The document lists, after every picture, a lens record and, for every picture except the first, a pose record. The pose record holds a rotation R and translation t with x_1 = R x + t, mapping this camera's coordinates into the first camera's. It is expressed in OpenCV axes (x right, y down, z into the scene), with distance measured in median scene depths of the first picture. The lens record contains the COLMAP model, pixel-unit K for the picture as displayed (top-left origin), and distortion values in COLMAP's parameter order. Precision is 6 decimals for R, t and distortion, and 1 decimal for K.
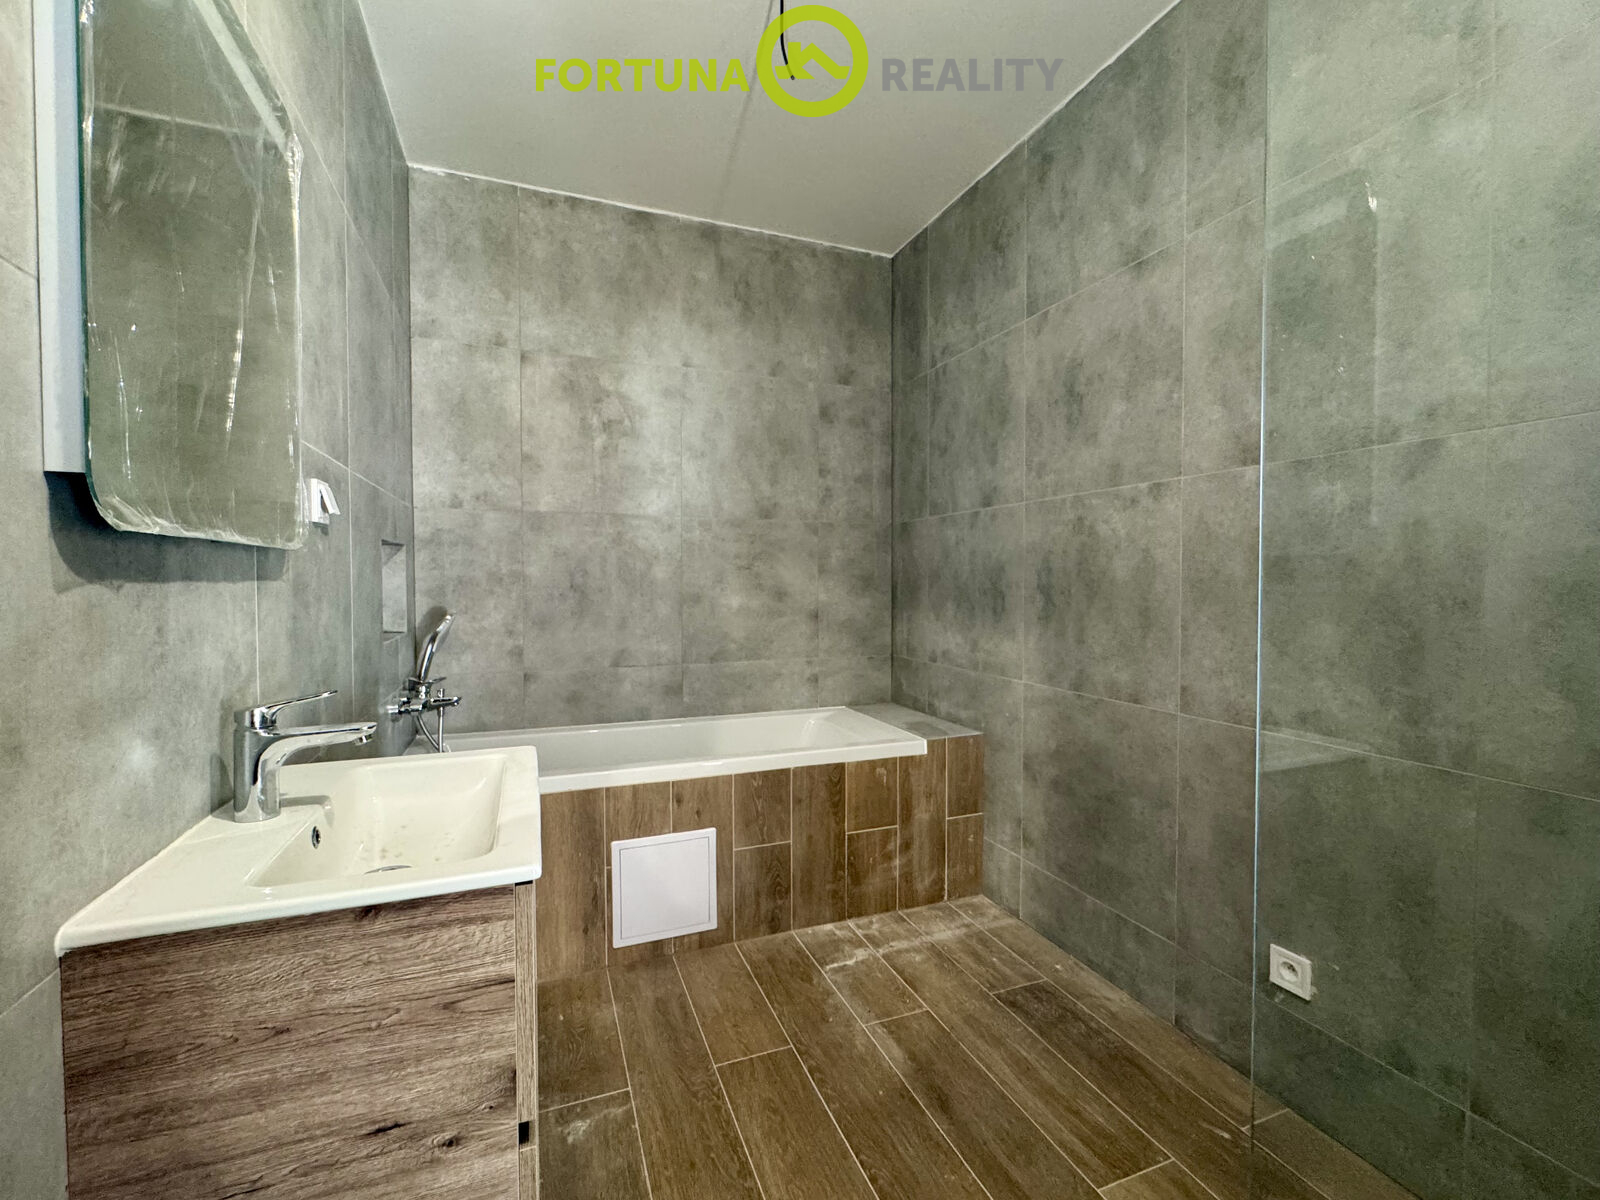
lens RADIAL K [[690.4, 0, 801.0], [0, 690.4, 598.5], [0, 0, 1]] dist [-0.003043, -0.000280]
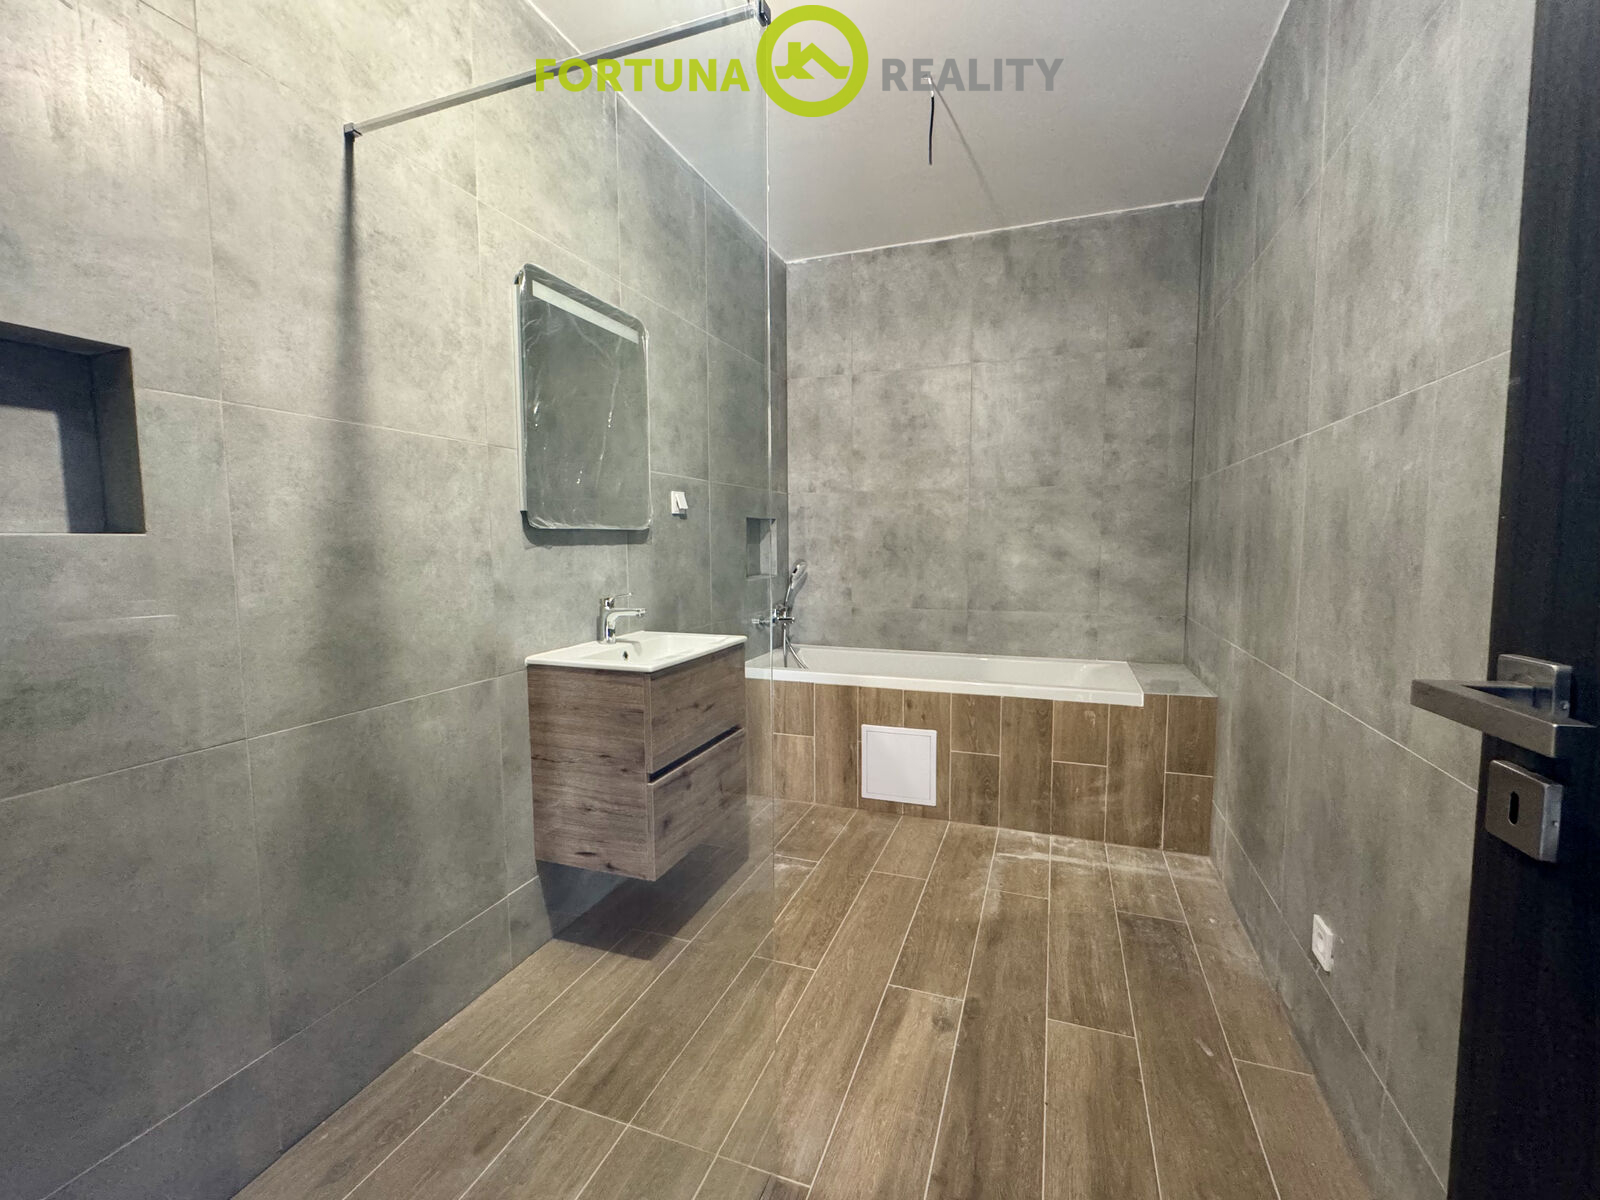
lens RADIAL K [[690.4, 0, 801.0], [0, 690.4, 598.5], [0, 0, 1]] dist [-0.003043, -0.000280]
pose [[0.750002, 0.053357, -0.659280, 0.470537], [-0.013028, 0.997739, 0.065928, -0.002254], [0.661307, -0.040857, 0.749001, -0.126692]]
